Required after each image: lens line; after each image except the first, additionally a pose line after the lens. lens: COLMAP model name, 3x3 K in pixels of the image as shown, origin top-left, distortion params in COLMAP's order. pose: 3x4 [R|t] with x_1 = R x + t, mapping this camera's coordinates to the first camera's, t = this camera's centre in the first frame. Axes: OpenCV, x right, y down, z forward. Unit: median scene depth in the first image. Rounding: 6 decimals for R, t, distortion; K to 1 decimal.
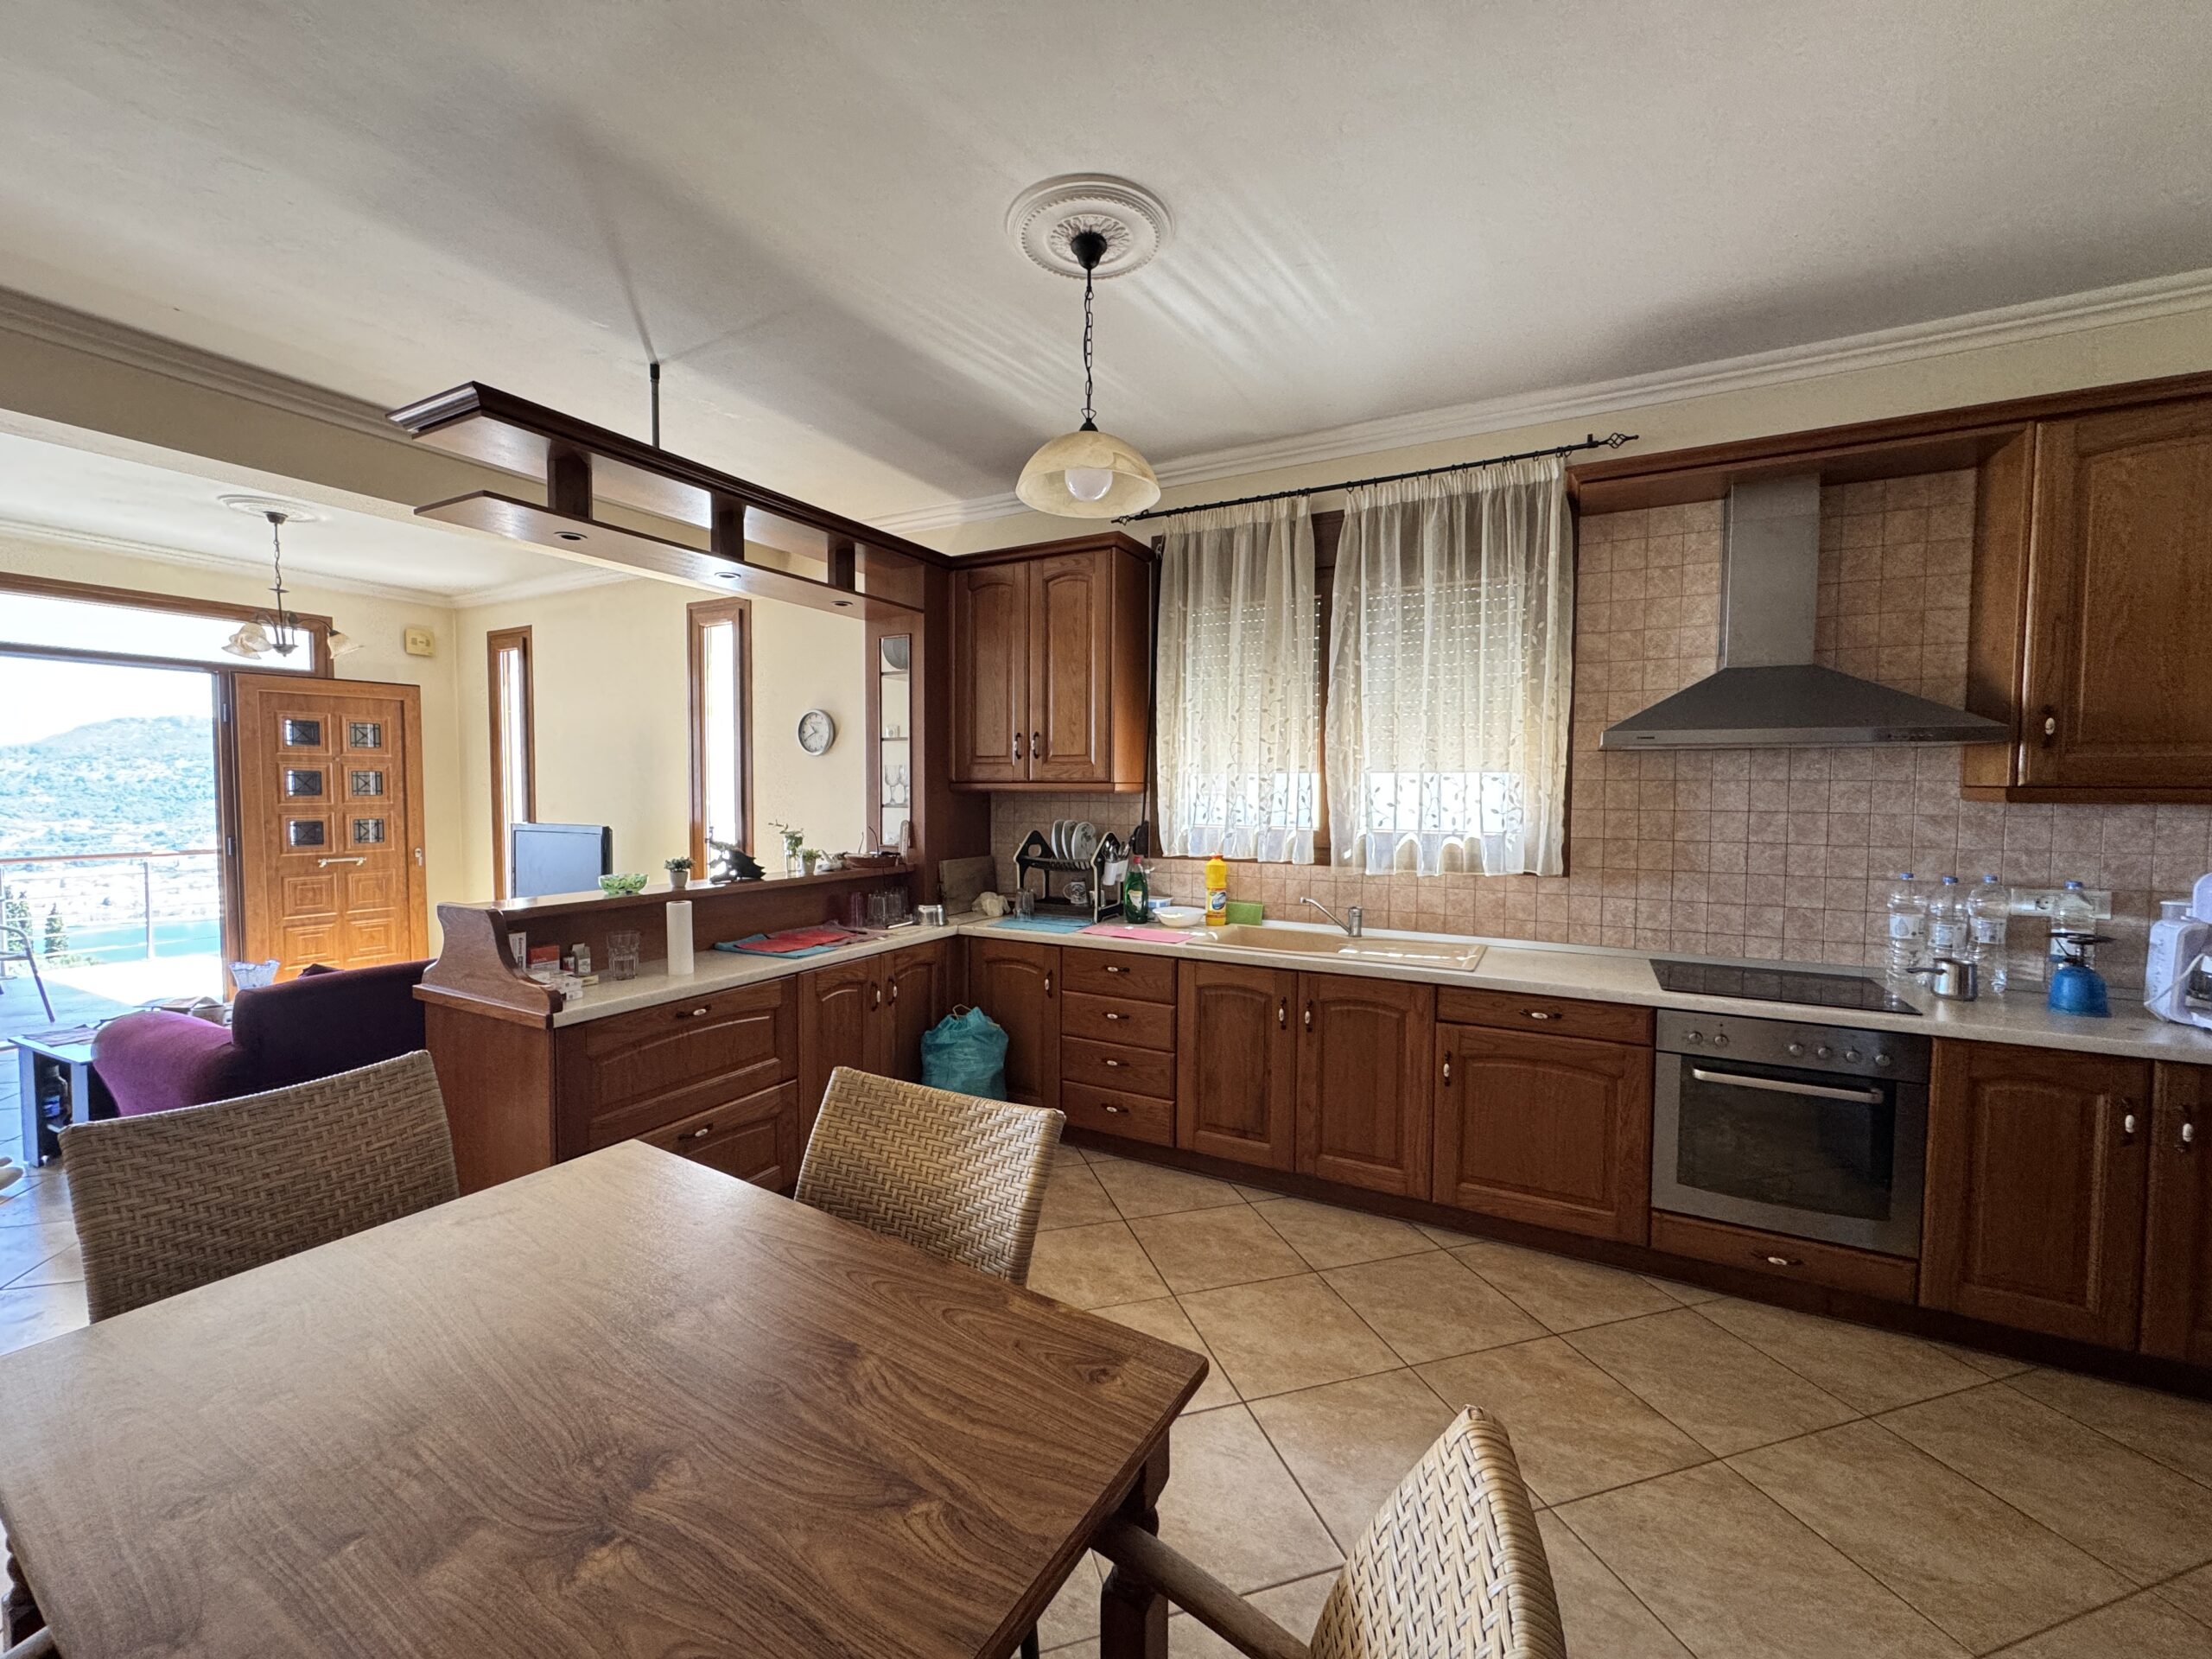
lens RADIAL K [[884.6, 0, 1105.7], [0, 884.6, 826.3], [0, 0, 1]] dist [-0.001306, 0.000155]
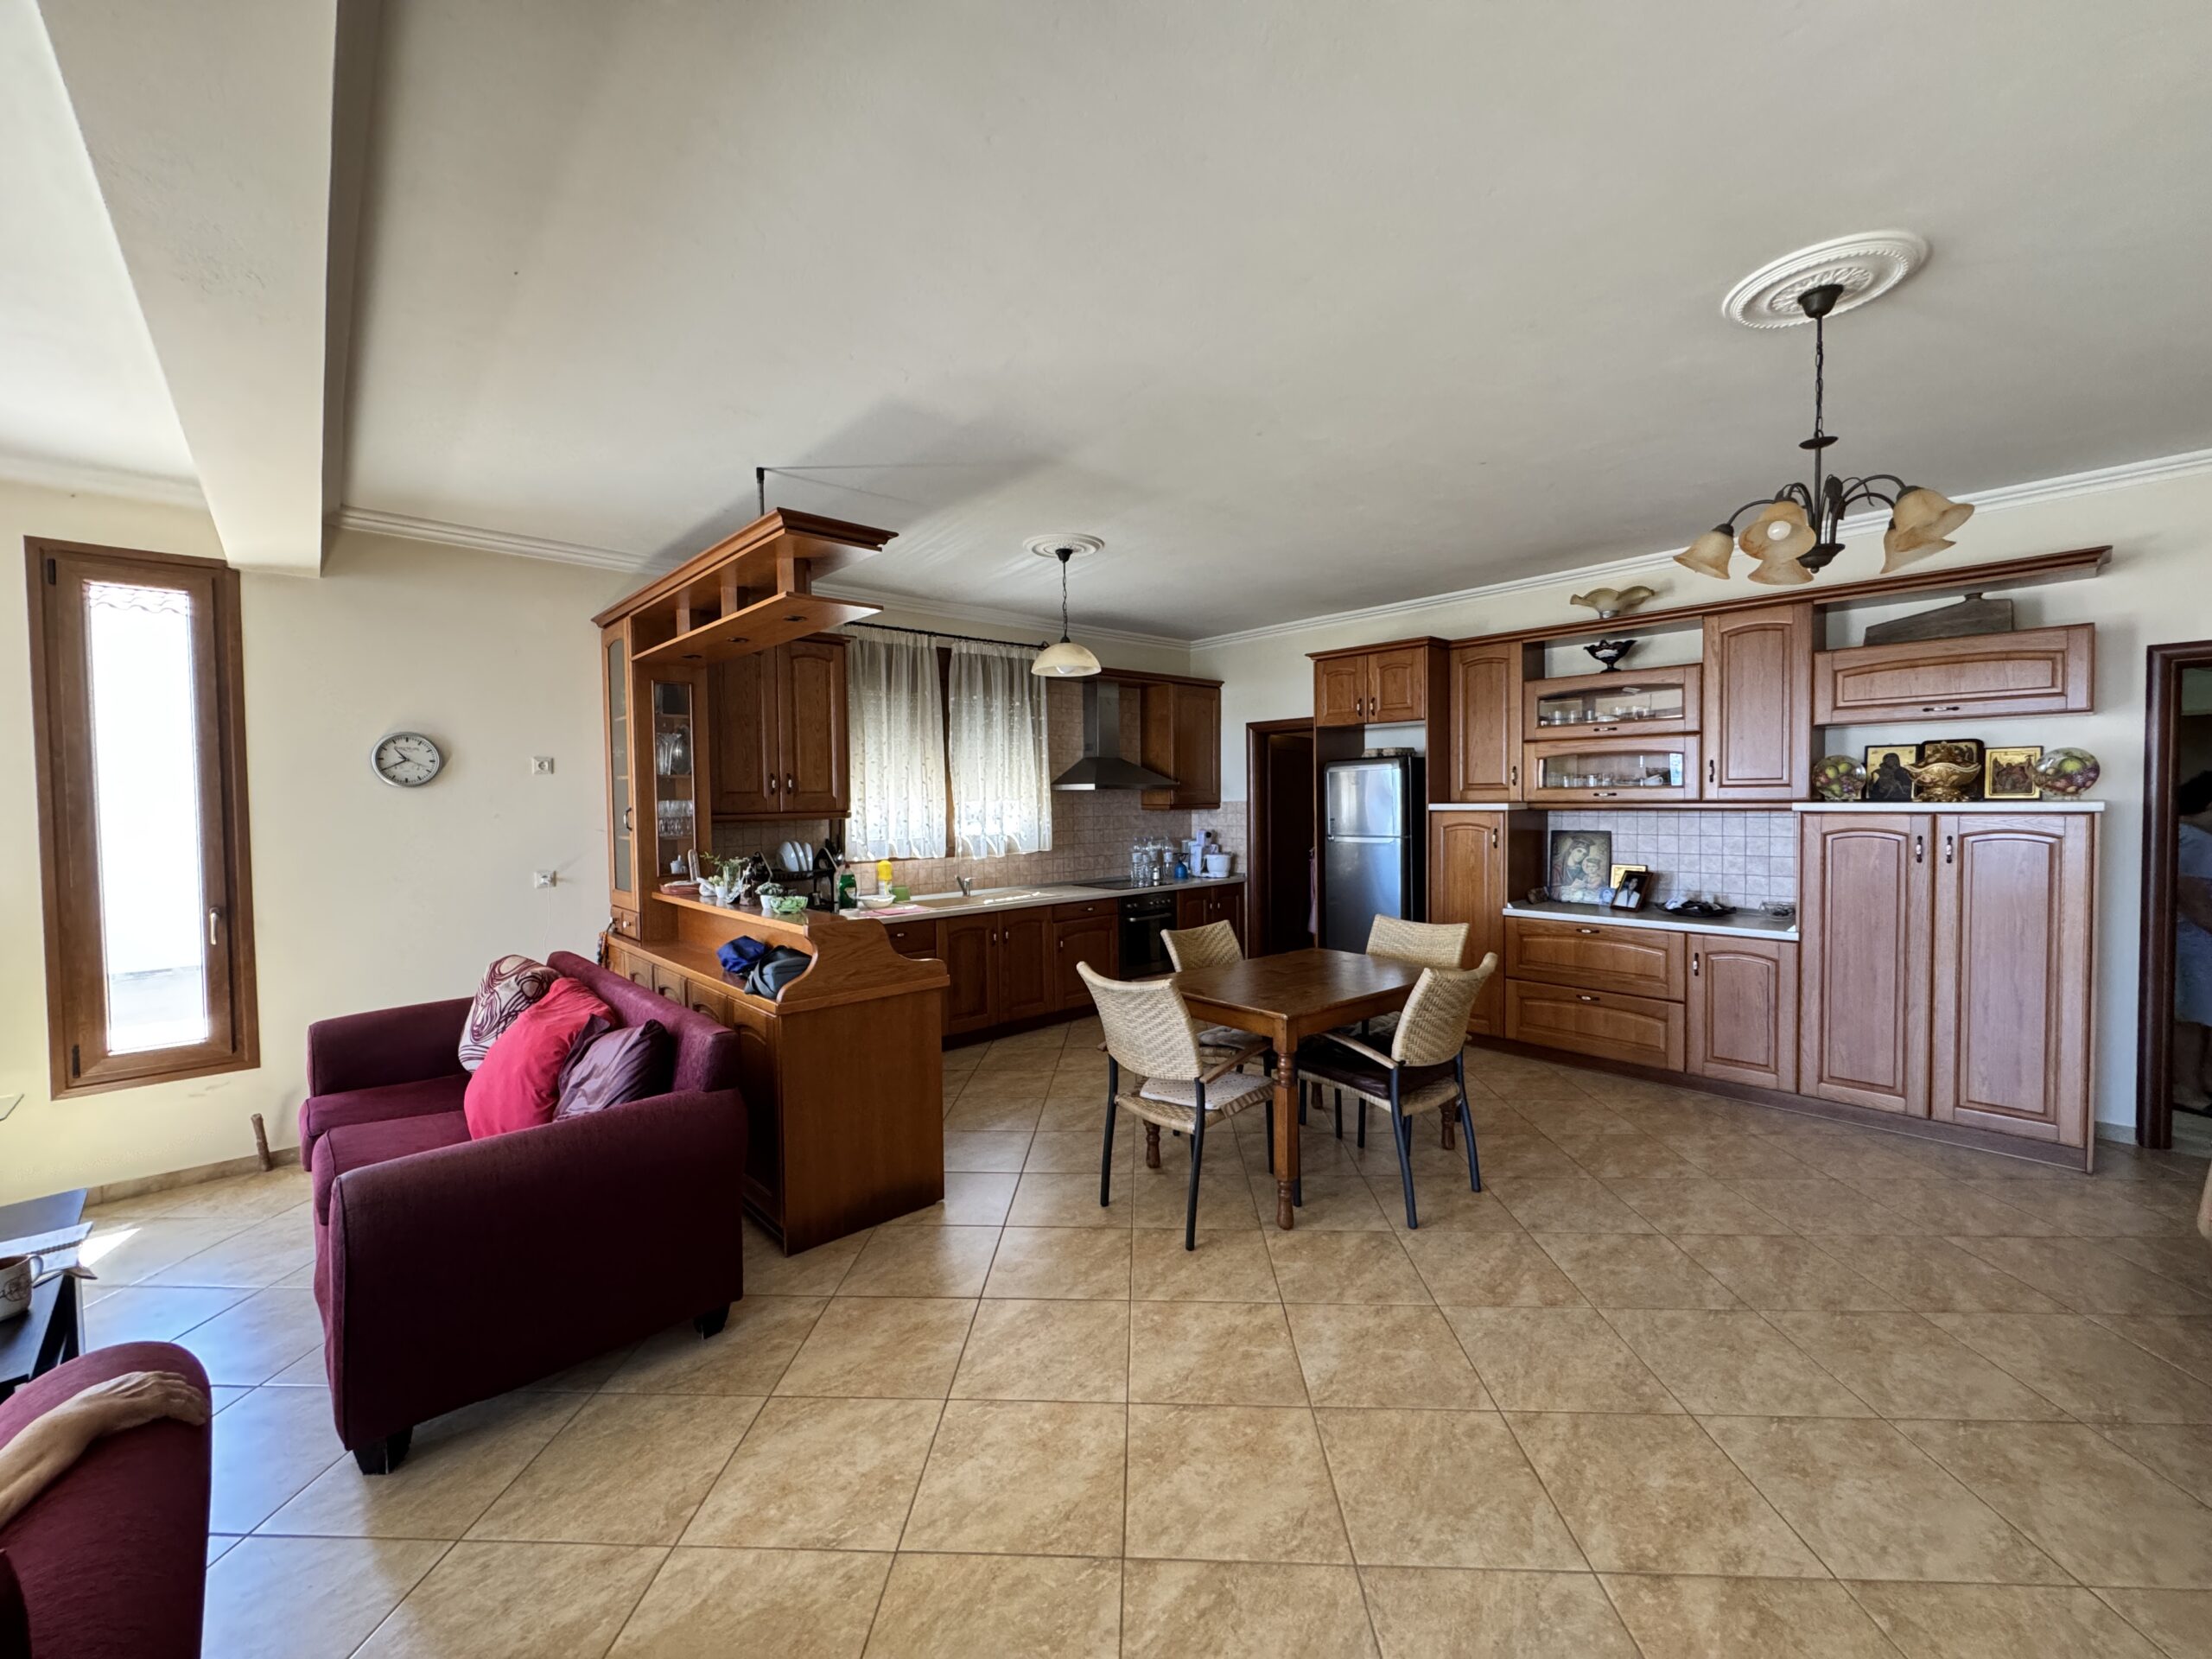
lens RADIAL K [[884.6, 0, 1115.6], [0, 884.6, 829.7], [0, 0, 1]] dist [-0.001306, 0.000155]
pose [[0.315221, -0.046325, 0.947887, -1.274069], [0.055269, 0.998009, 0.030395, -0.042694], [-0.947408, 0.042808, 0.317154, 0.167746]]
